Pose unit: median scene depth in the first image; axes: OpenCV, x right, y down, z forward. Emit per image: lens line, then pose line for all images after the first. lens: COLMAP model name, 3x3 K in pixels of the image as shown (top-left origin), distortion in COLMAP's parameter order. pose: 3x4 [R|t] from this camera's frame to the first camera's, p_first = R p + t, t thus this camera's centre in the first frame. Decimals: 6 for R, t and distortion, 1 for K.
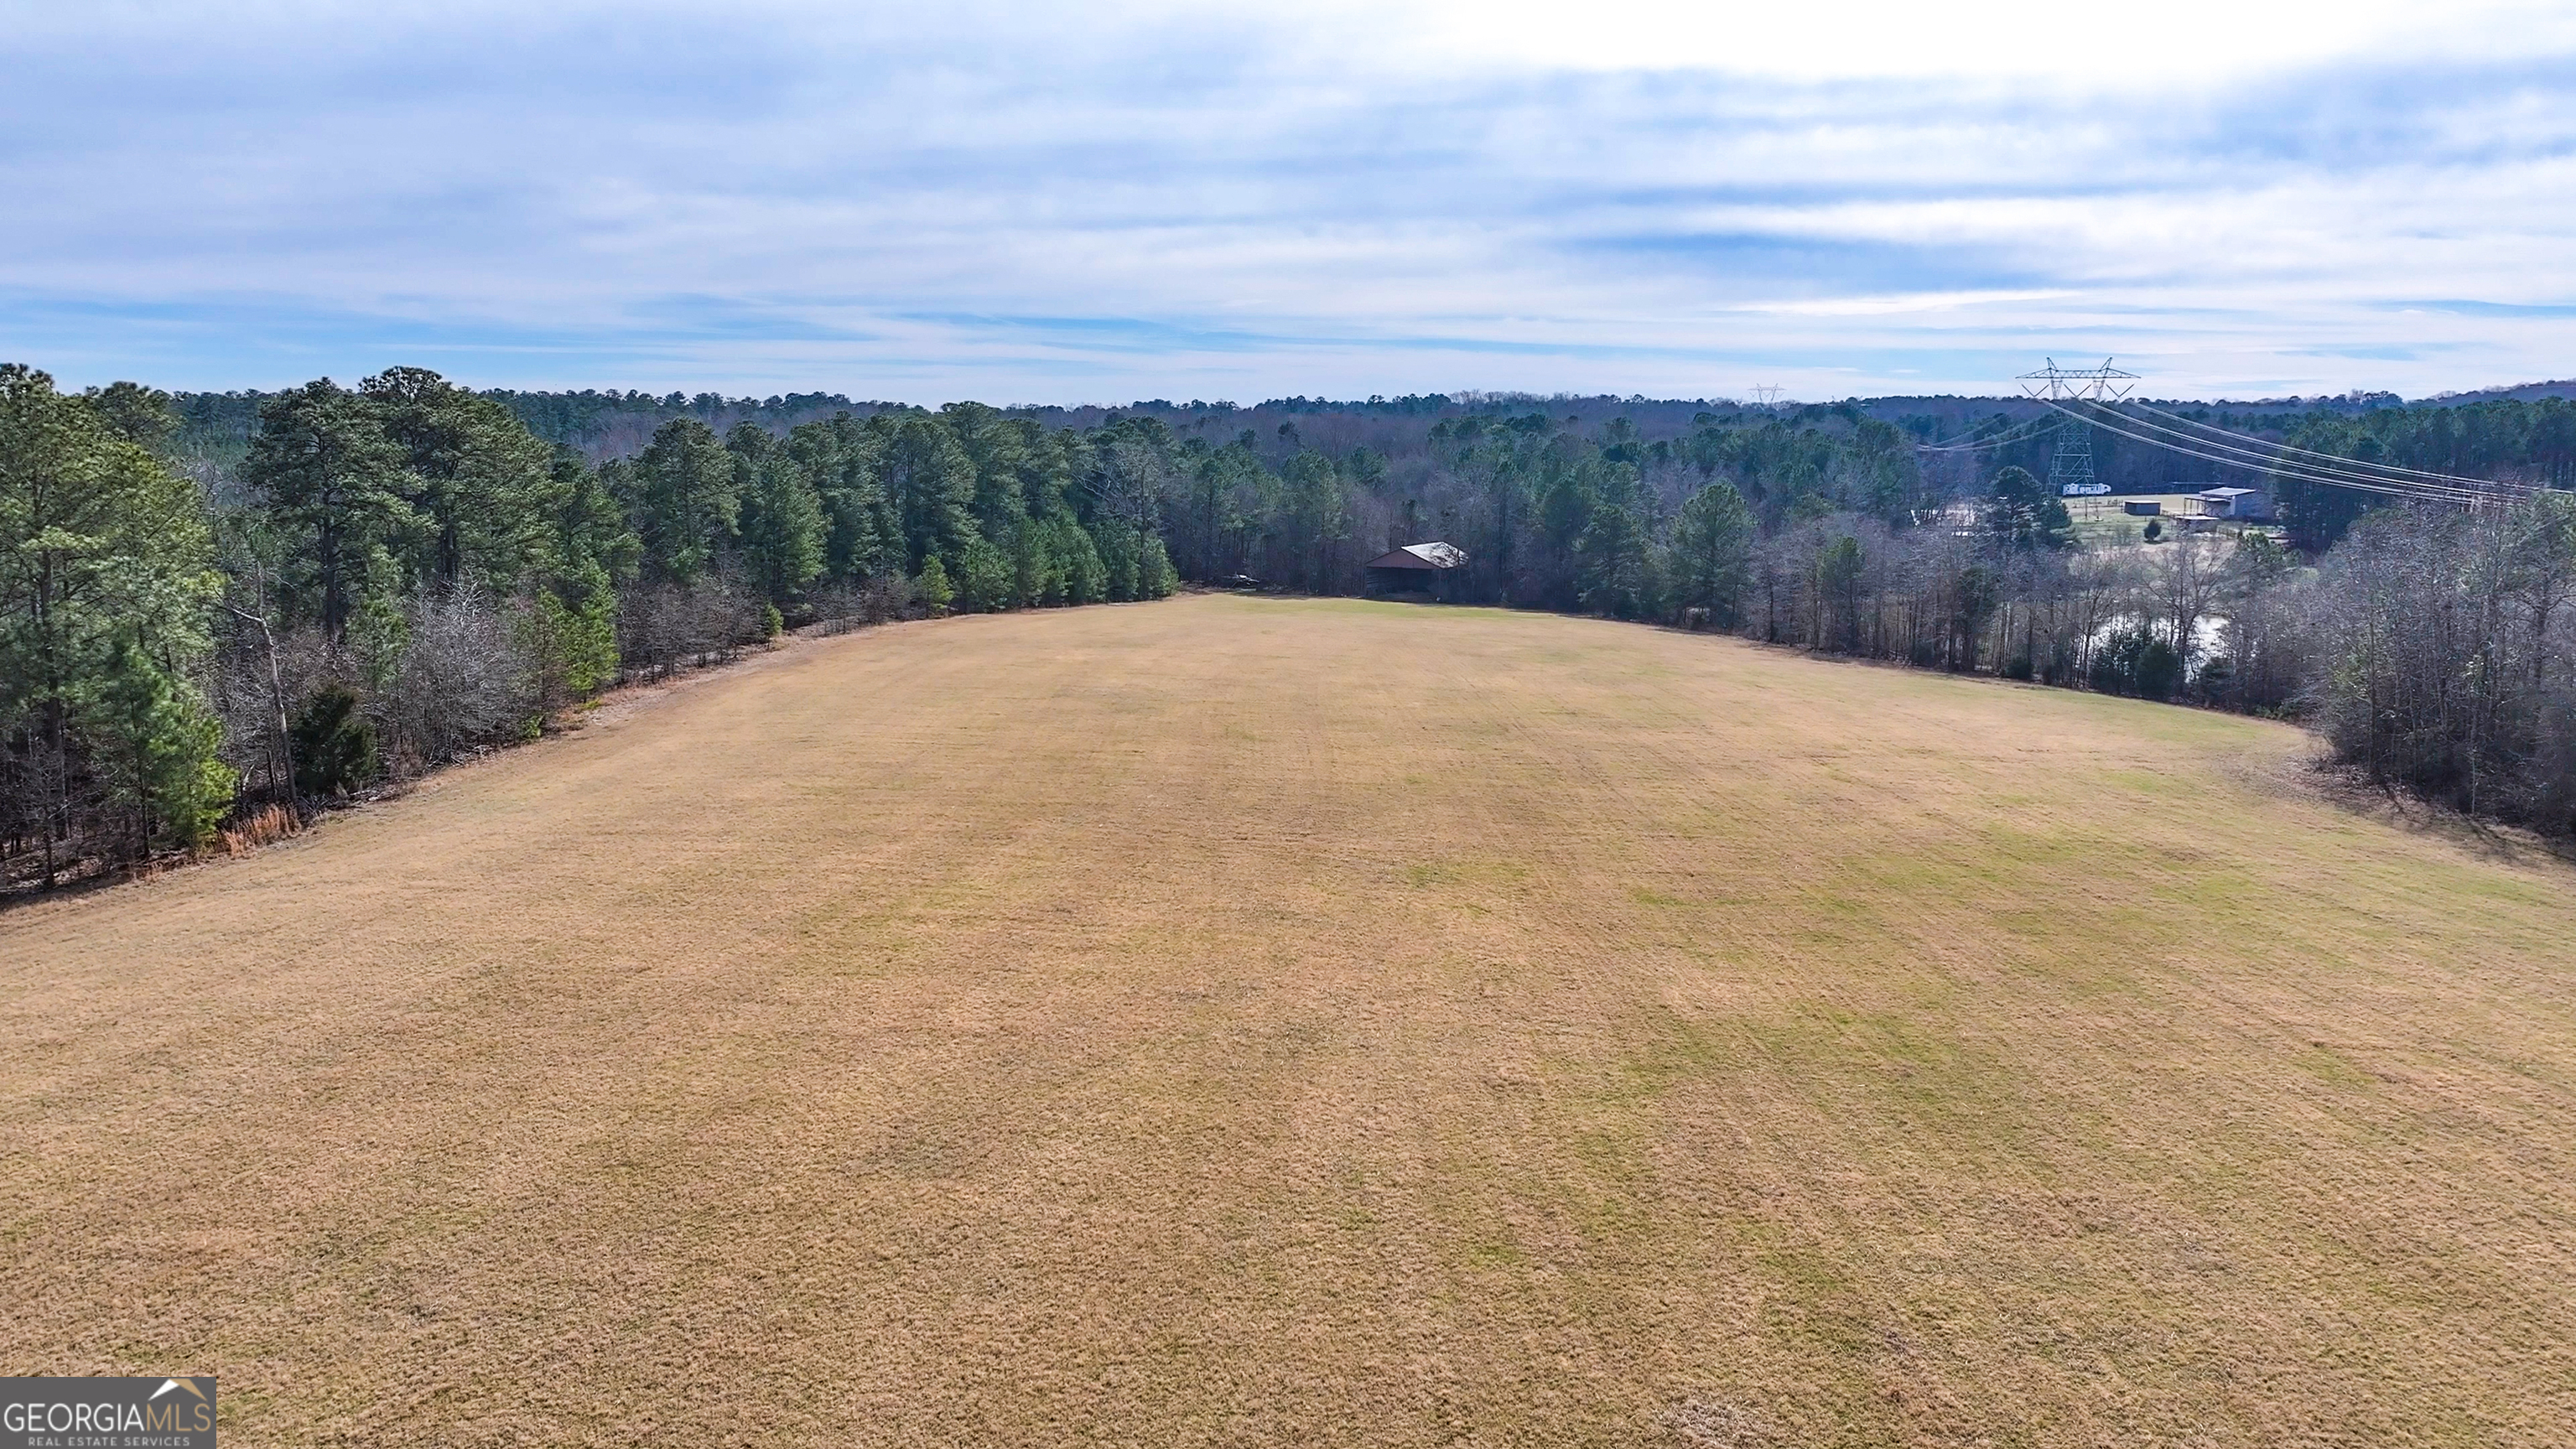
lens RADIAL K [[1953.5, 0, 1288.0], [0, 1953.5, 724.5], [0, 0, 1]] dist [0.006882, 0.005448]
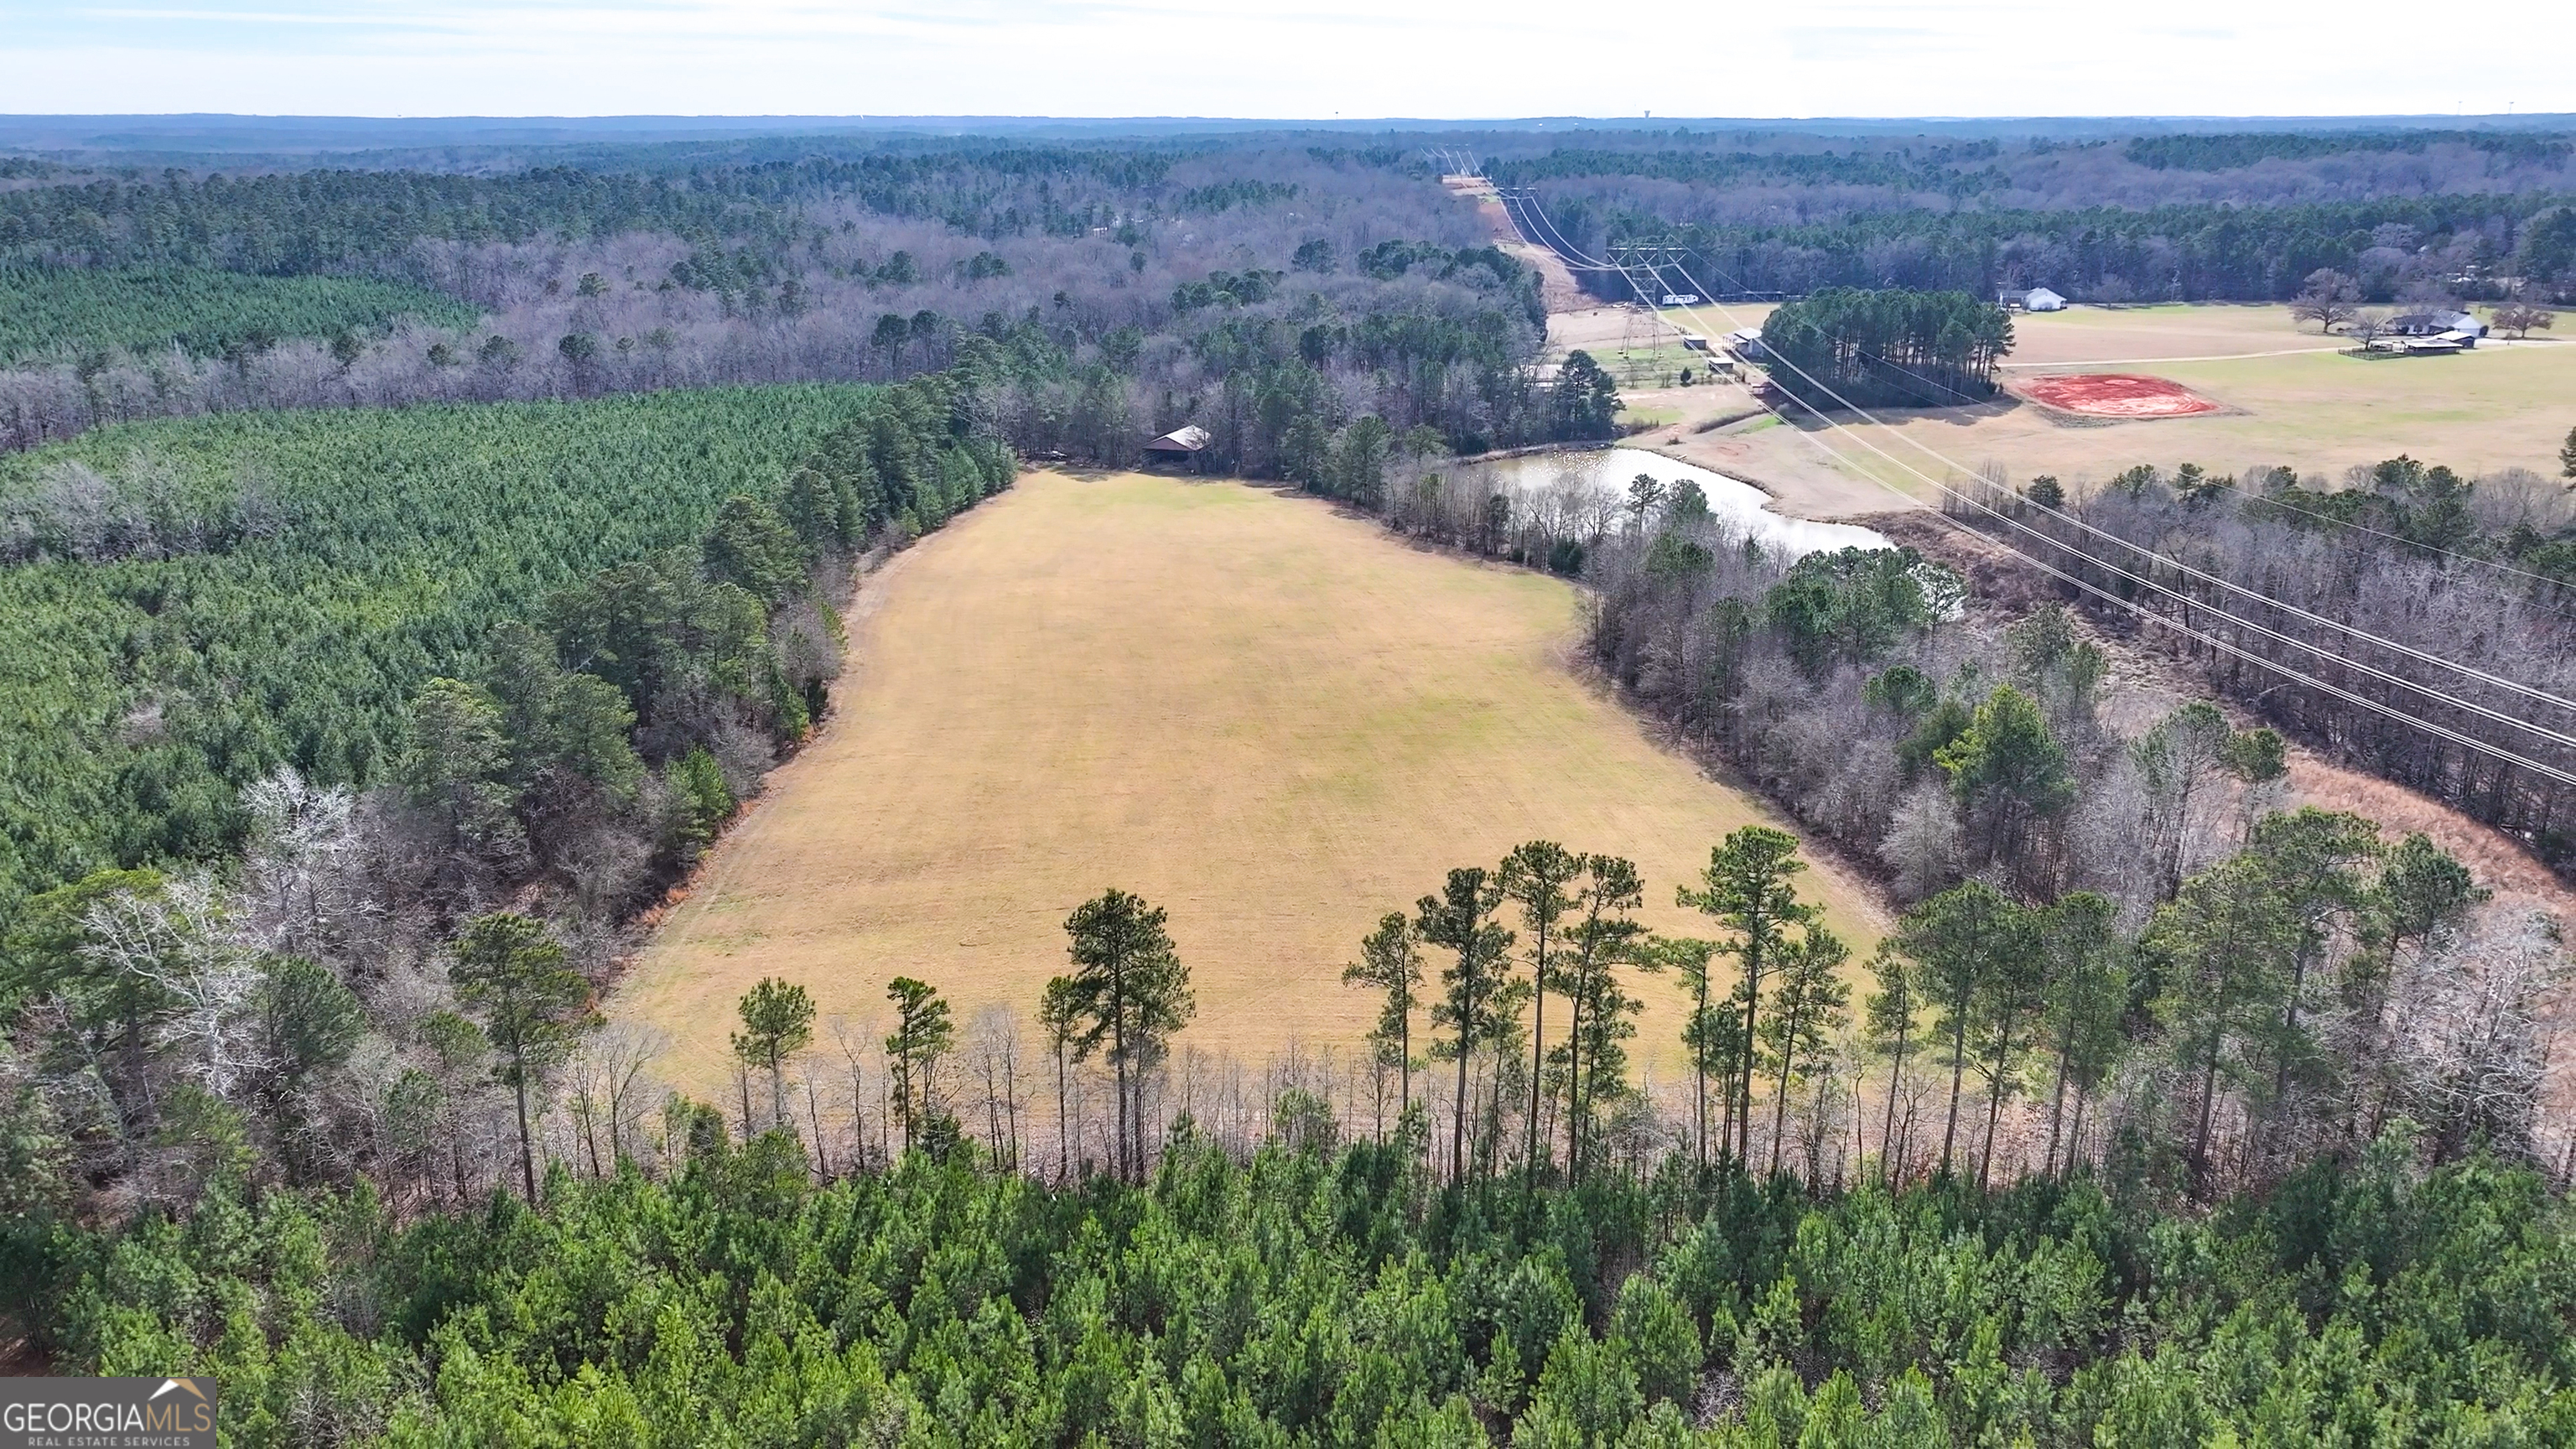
lens RADIAL K [[1953.5, 0, 1288.0], [0, 1953.5, 724.5], [0, 0, 1]] dist [0.006882, 0.005448]
pose [[0.989518, -0.054193, 0.133853, -0.074887], [0.033455, 0.987725, 0.152579, -0.120143], [-0.140478, -0.146501, 0.979185, -0.609003]]
